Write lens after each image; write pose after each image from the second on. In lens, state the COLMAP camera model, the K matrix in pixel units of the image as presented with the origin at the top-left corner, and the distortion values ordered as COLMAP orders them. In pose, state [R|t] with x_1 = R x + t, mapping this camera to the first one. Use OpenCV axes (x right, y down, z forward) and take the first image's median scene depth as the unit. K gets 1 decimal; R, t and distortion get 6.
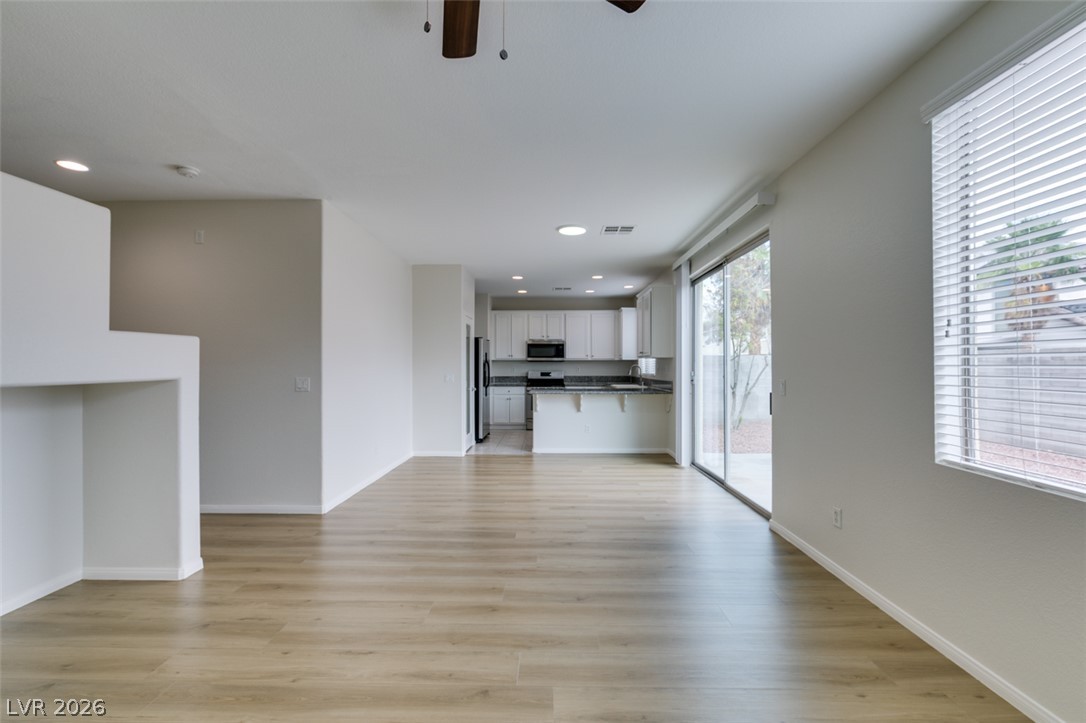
lens RADIAL K [[484.3, 0, 539.3], [0, 484.3, 366.9], [0, 0, 1]] dist [-0.003212, -0.000590]
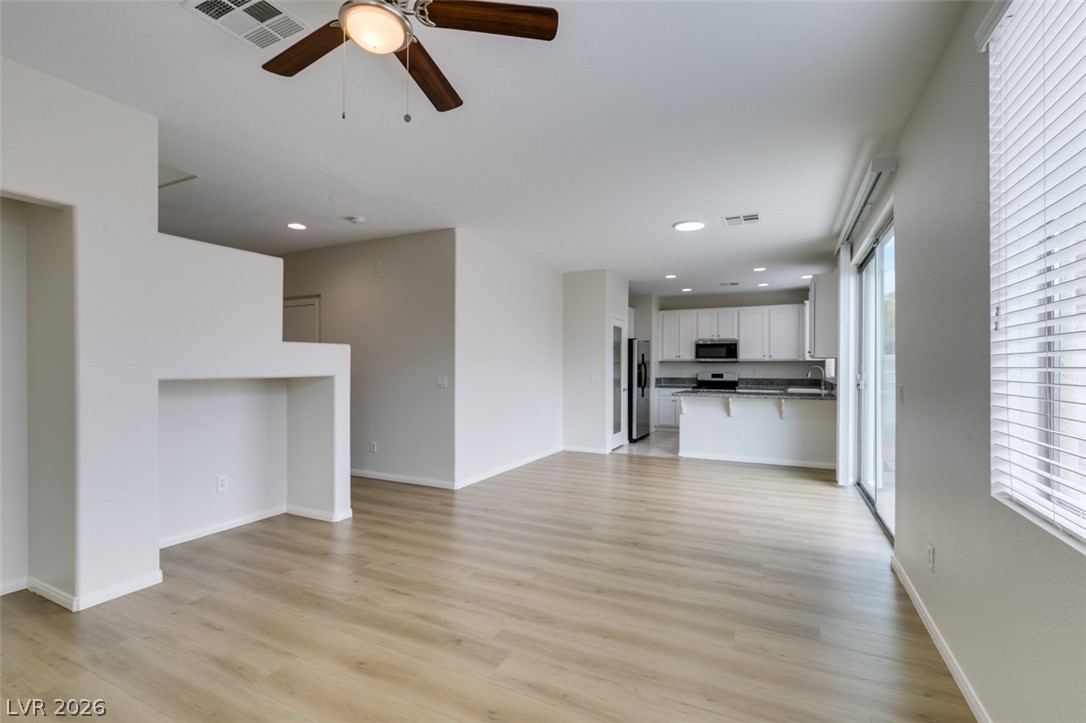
lens RADIAL K [[484.3, 0, 539.3], [0, 484.3, 366.9], [0, 0, 1]] dist [-0.003212, -0.000590]
pose [[0.905134, 0.003567, -0.425111, 0.249000], [-0.004286, 0.999991, -0.000735, -0.000198], [0.425104, 0.002488, 0.905141, 0.002780]]
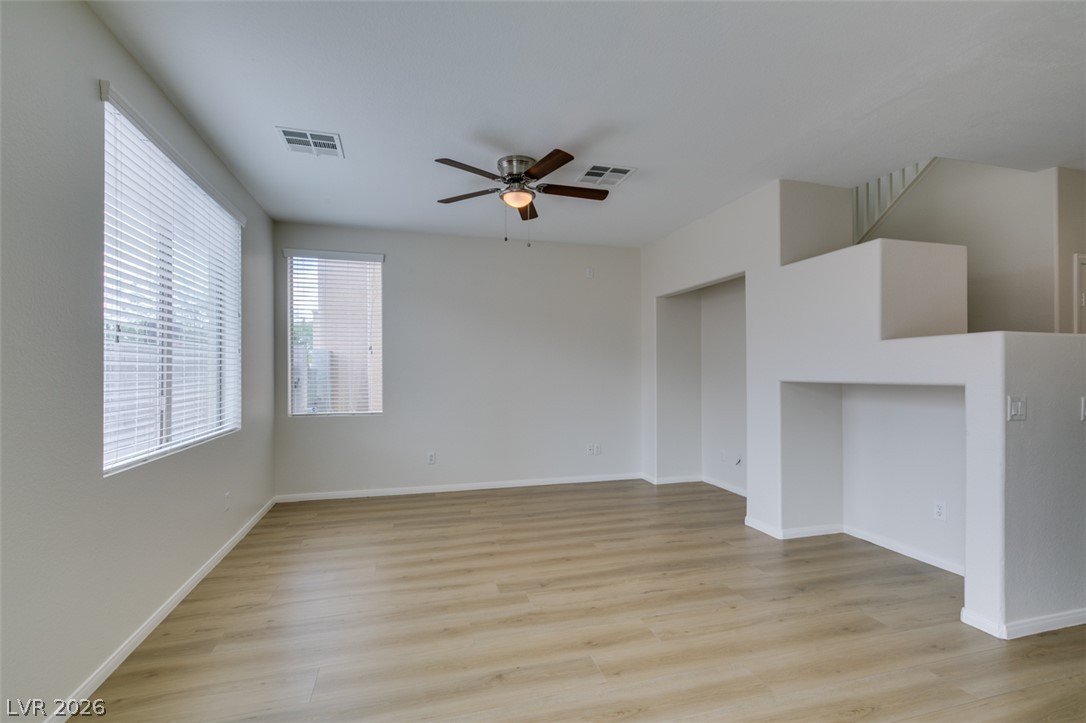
lens RADIAL K [[484.3, 0, 539.3], [0, 484.3, 366.9], [0, 0, 1]] dist [-0.003212, -0.000590]
pose [[-0.954935, 0.001404, -0.296811, 0.152693], [0.003084, 0.999982, -0.005191, -0.002905], [0.296798, -0.005872, -0.954922, 1.074325]]
